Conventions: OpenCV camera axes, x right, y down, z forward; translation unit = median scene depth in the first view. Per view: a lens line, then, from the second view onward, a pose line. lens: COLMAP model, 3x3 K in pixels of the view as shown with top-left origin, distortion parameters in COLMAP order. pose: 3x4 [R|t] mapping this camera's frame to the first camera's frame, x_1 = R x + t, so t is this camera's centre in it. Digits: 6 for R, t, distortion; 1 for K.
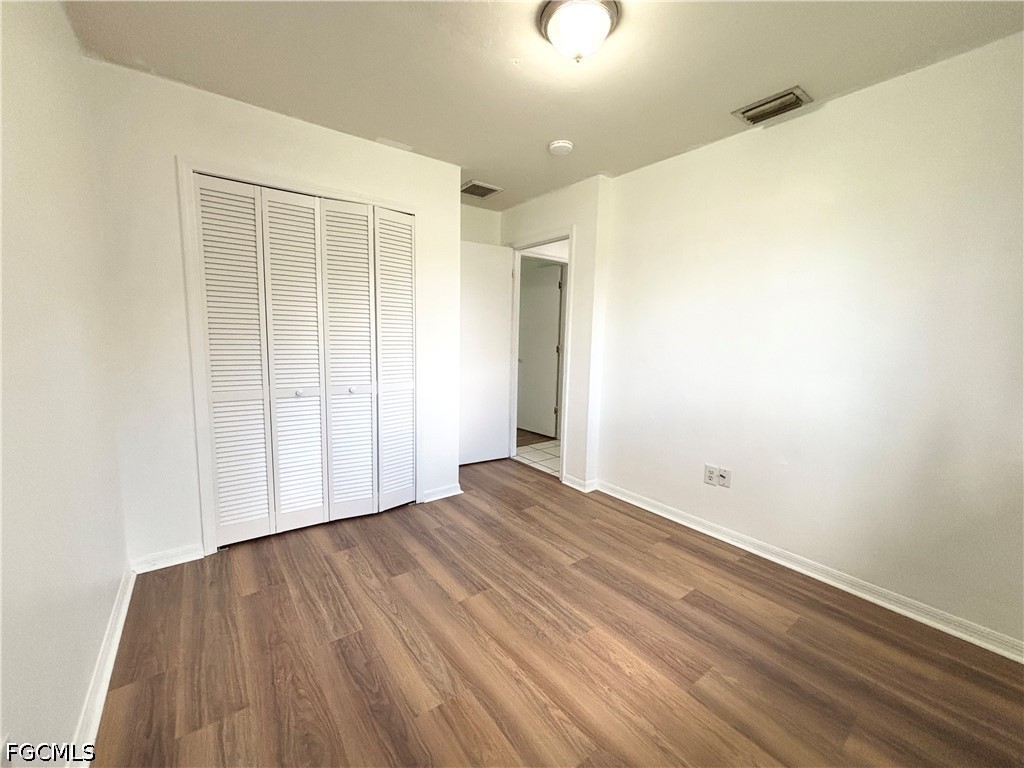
lens RADIAL K [[411.4, 0, 512.0], [0, 411.4, 384.0], [0, 0, 1]] dist [-0.000494, -0.000394]
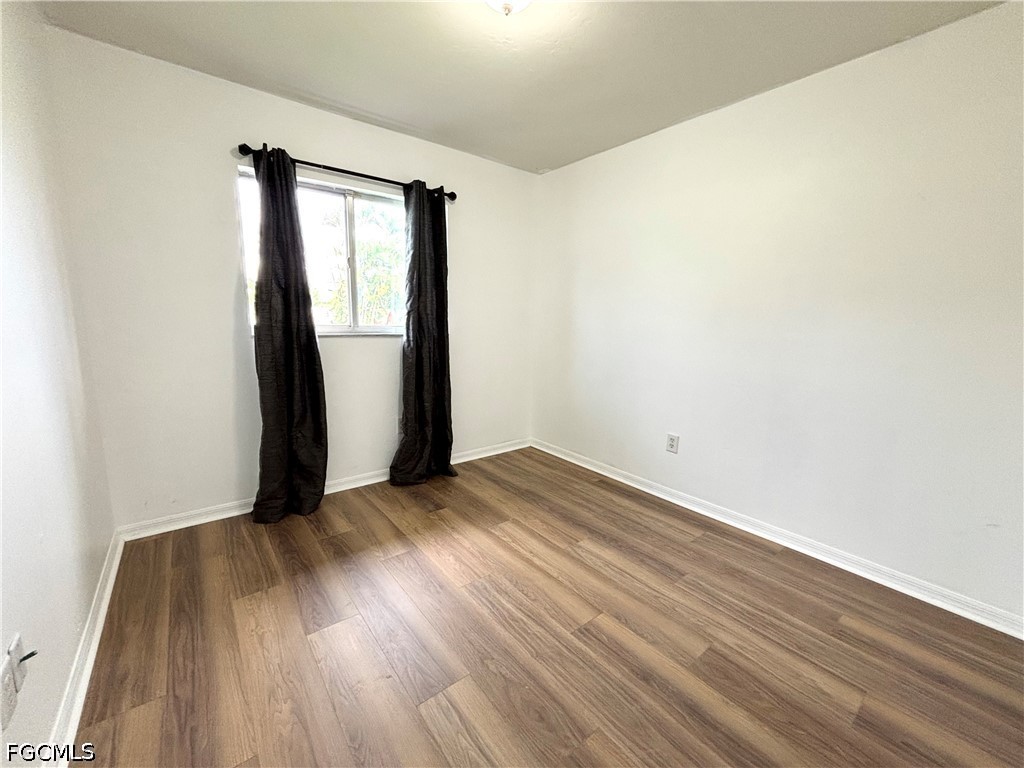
lens RADIAL K [[411.4, 0, 512.0], [0, 411.4, 384.0], [0, 0, 1]] dist [-0.000494, -0.000394]
pose [[-0.998906, -0.035779, -0.030106, 0.119034], [-0.042714, 0.960171, 0.276128, -0.196229], [0.019027, 0.277112, -0.960649, 1.806135]]
